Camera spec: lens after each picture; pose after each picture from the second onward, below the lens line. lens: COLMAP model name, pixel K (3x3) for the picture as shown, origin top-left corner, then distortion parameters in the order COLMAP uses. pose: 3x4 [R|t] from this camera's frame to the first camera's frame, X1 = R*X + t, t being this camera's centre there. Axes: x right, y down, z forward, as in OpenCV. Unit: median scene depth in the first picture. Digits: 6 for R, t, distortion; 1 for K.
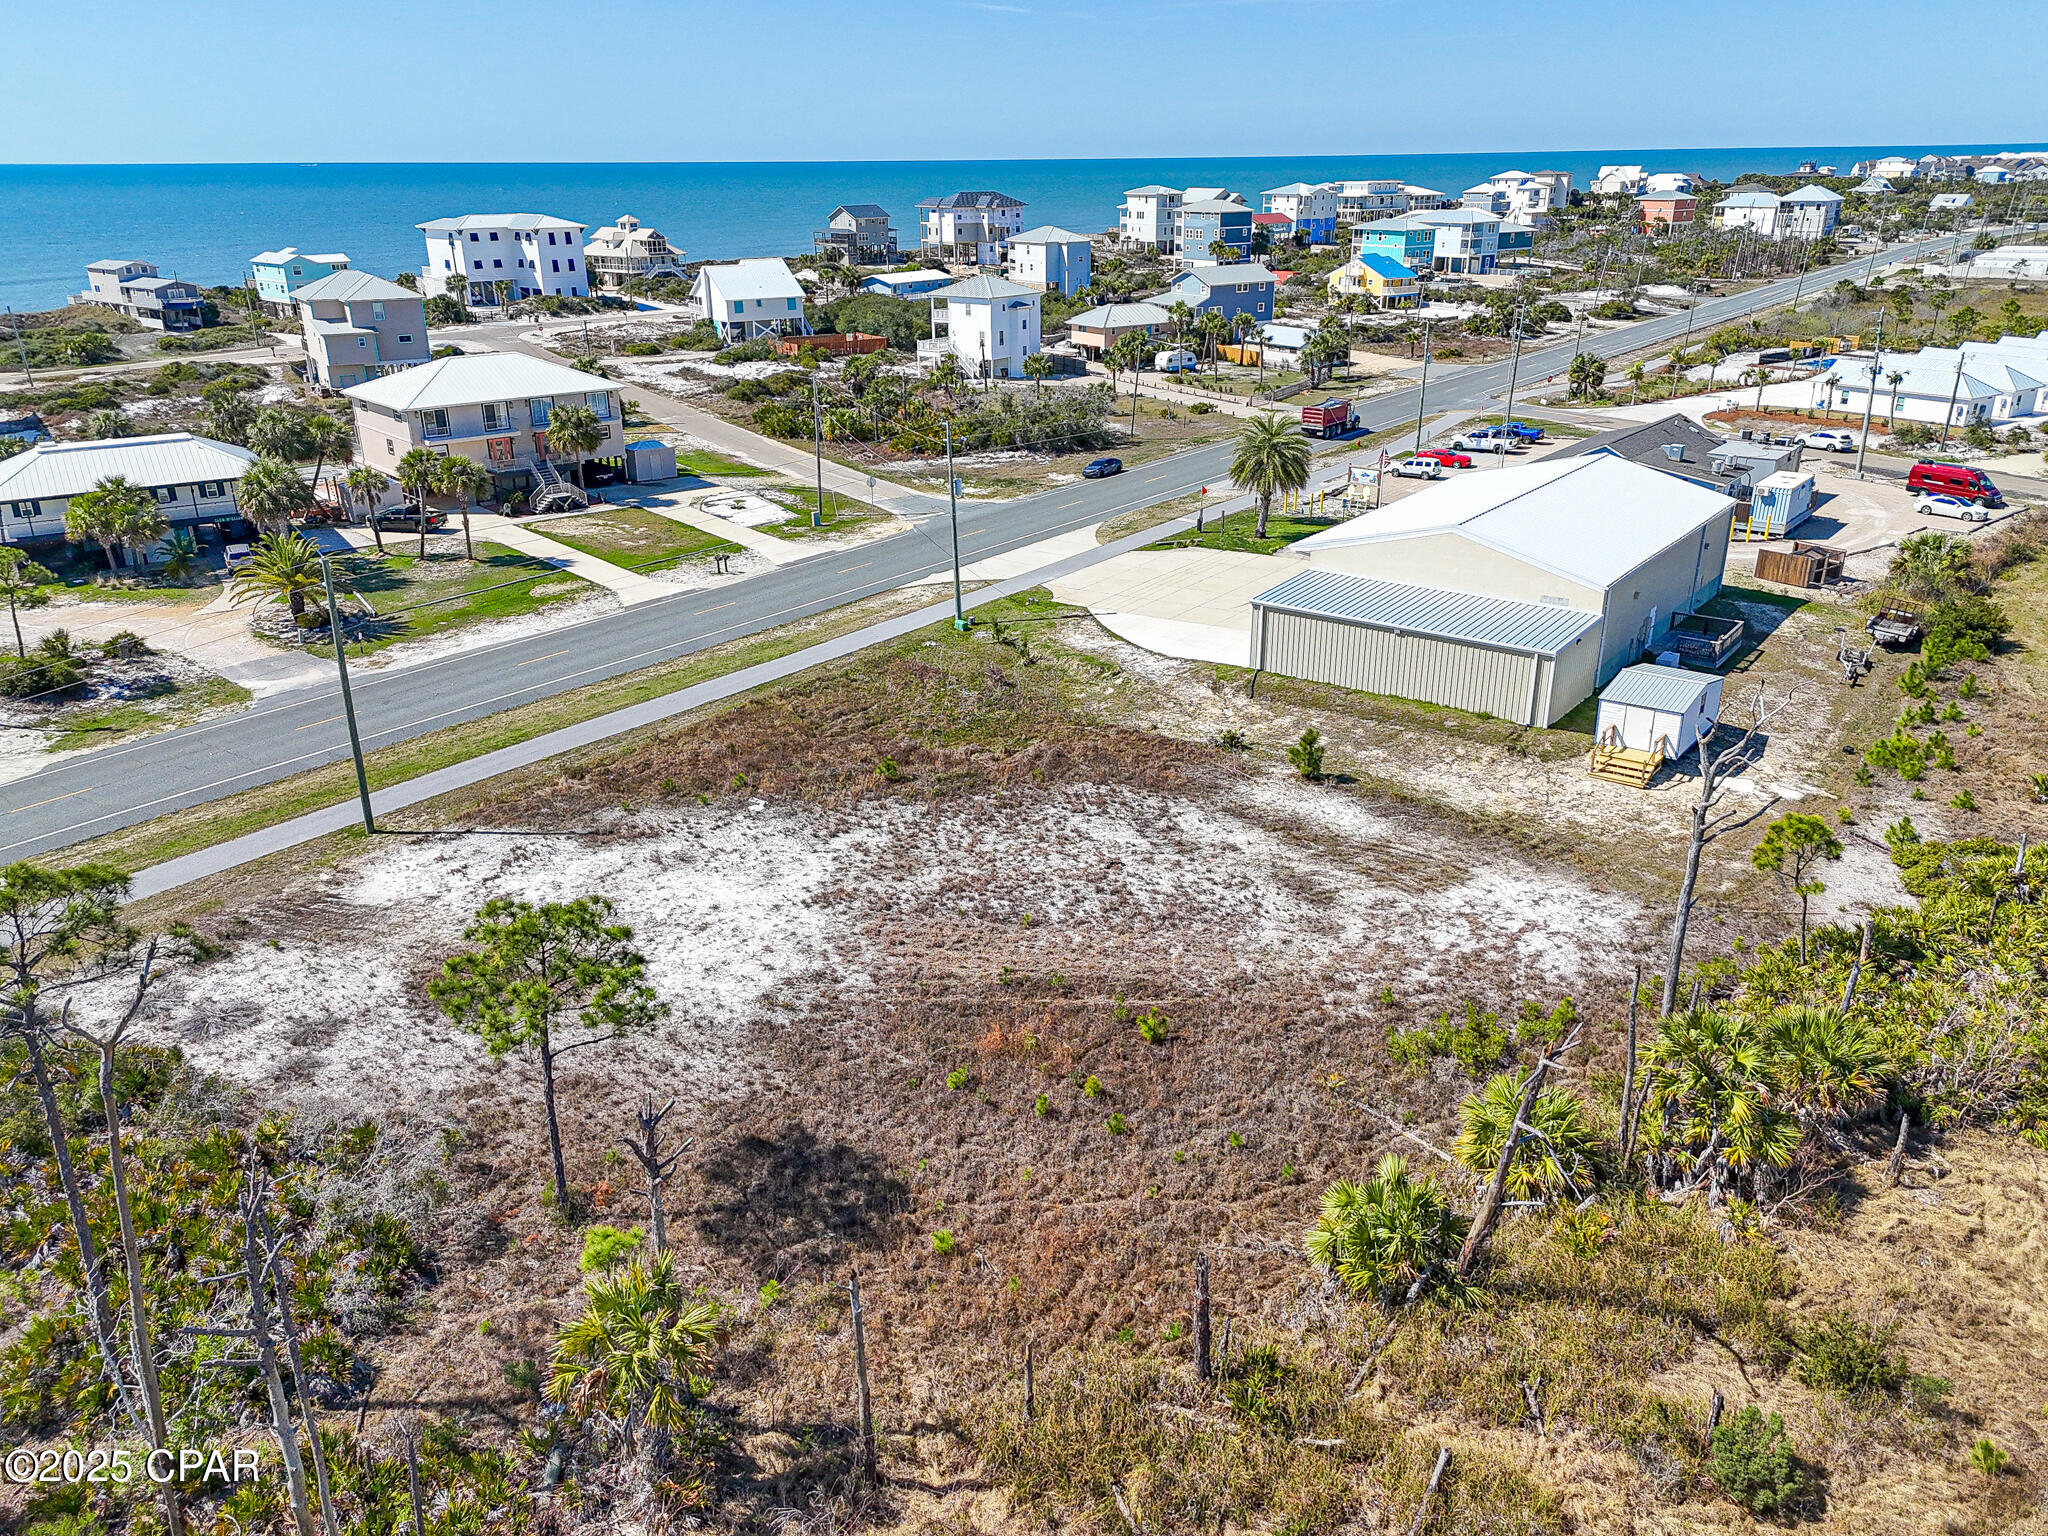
lens RADIAL K [[1497.5, 0, 1027.2], [0, 1497.5, 765.2], [0, 0, 1]] dist [0.076618, -0.072373]
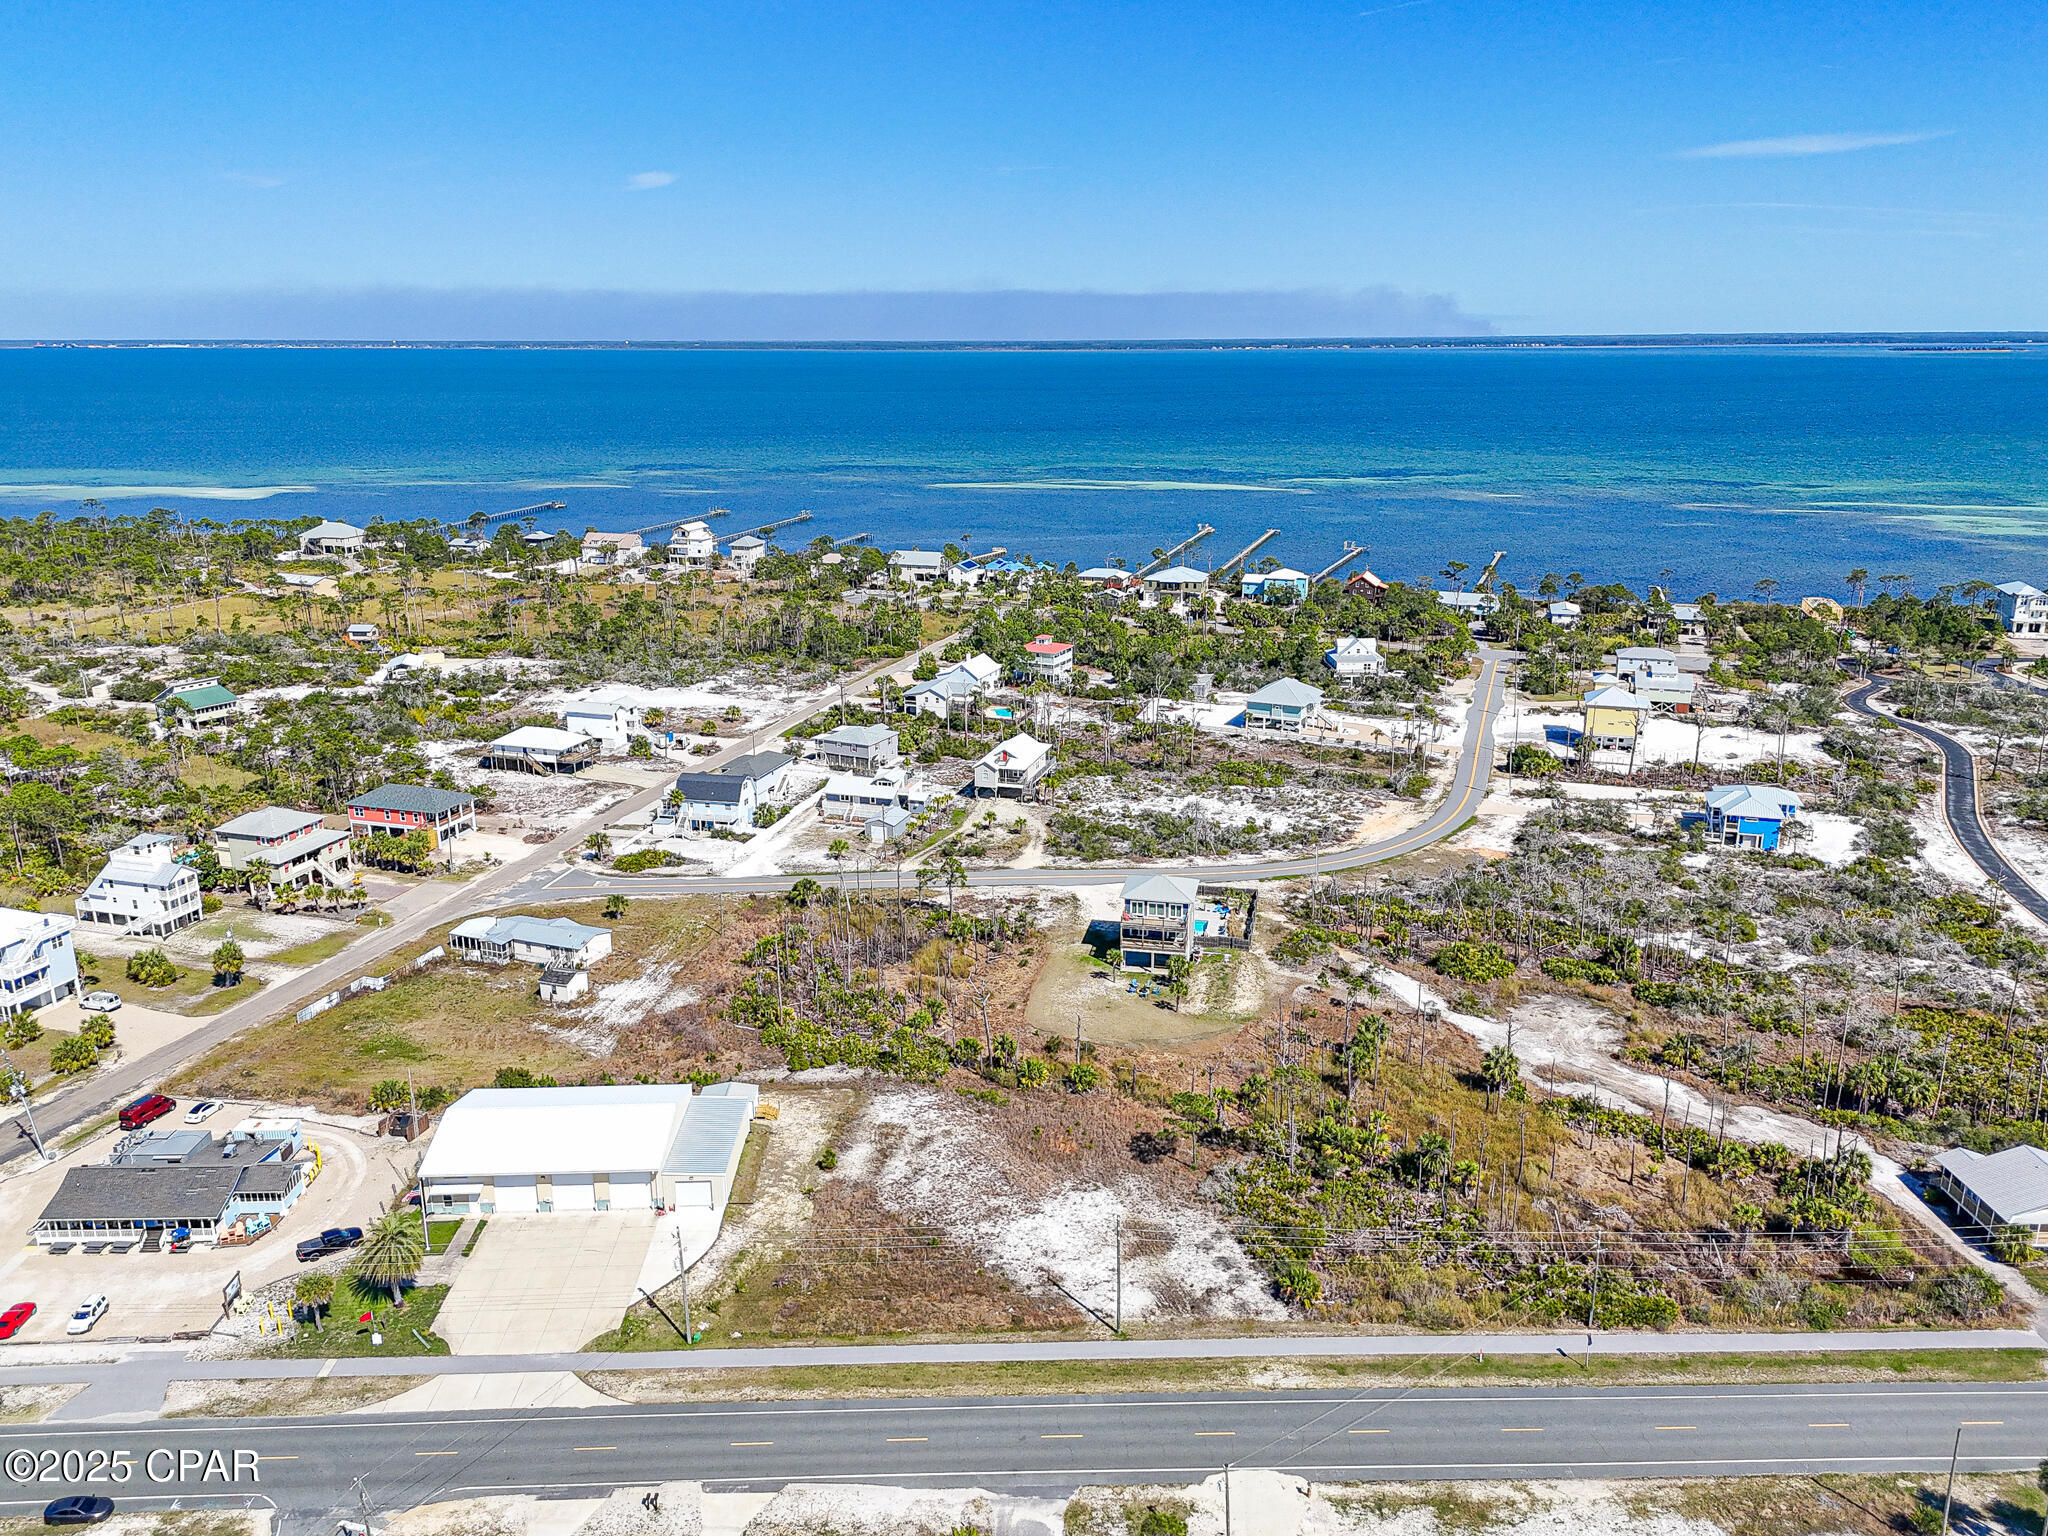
lens RADIAL K [[1497.5, 0, 1023.6], [0, 1497.5, 774.8], [0, 0, 1]] dist [0.076618, -0.072373]
pose [[-0.627899, -0.204210, 0.751027, -1.677735], [0.301068, 0.826113, 0.476336, -1.558760], [-0.717705, 0.525201, -0.457235, 1.553479]]
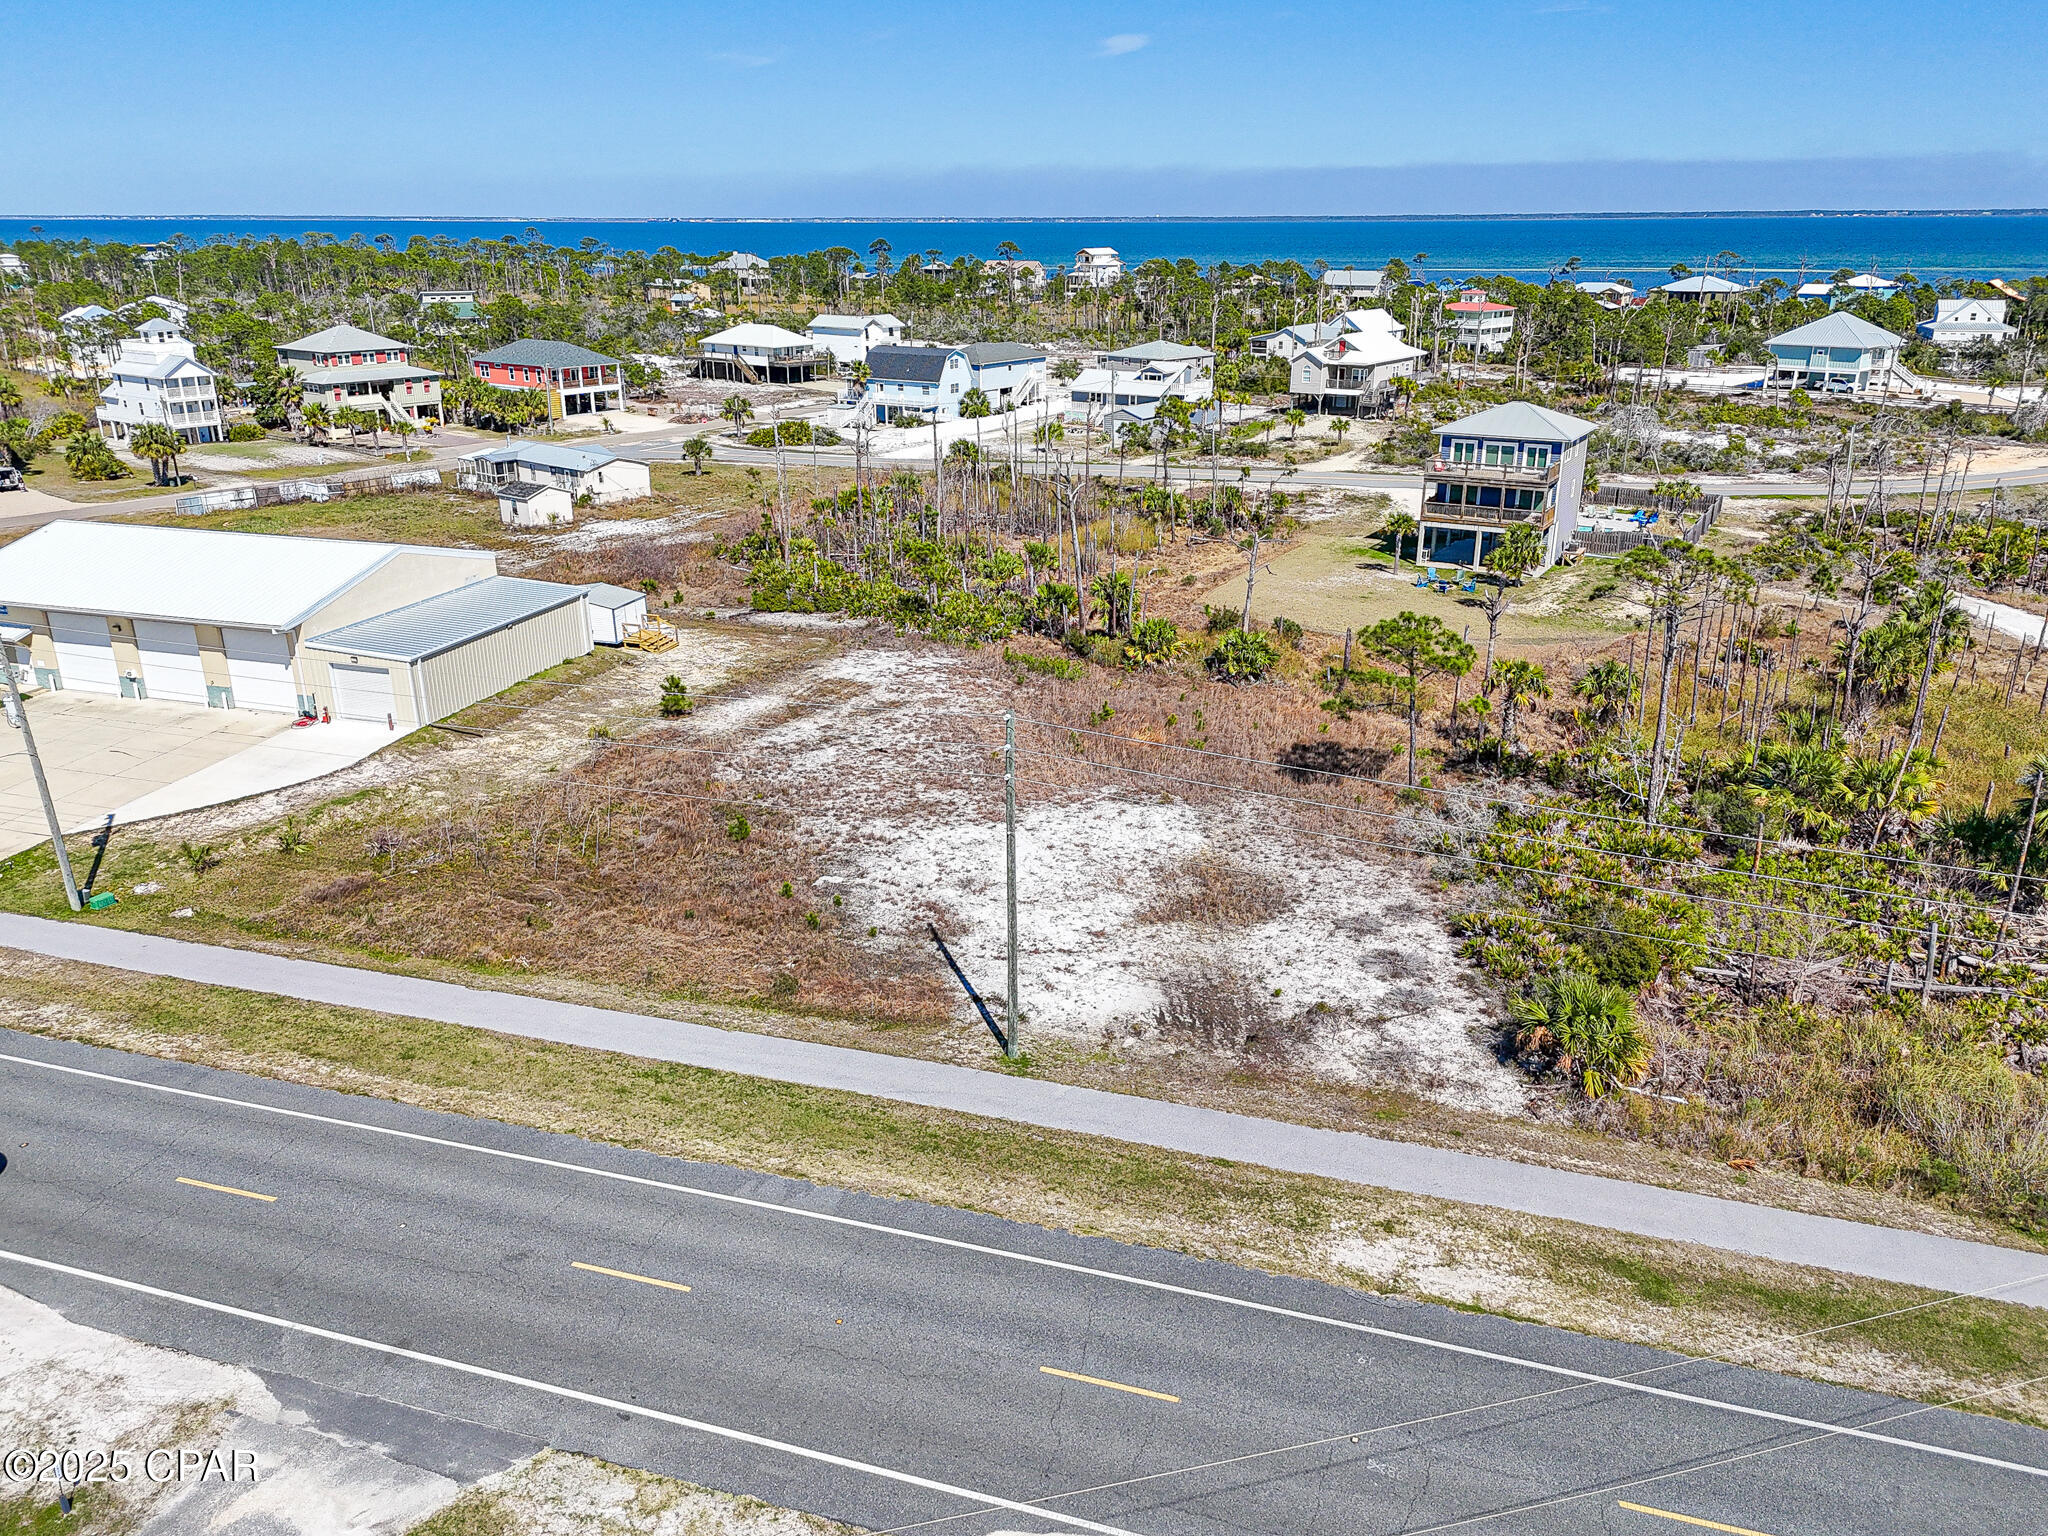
lens RADIAL K [[1497.5, 0, 1026.8], [0, 1497.5, 775.8], [0, 0, 1]] dist [0.076618, -0.072373]
pose [[-0.341267, -0.315253, 0.885524, -0.998750], [0.355410, 0.828864, 0.432052, -0.376302], [-0.870184, 0.462169, -0.170820, 0.991477]]
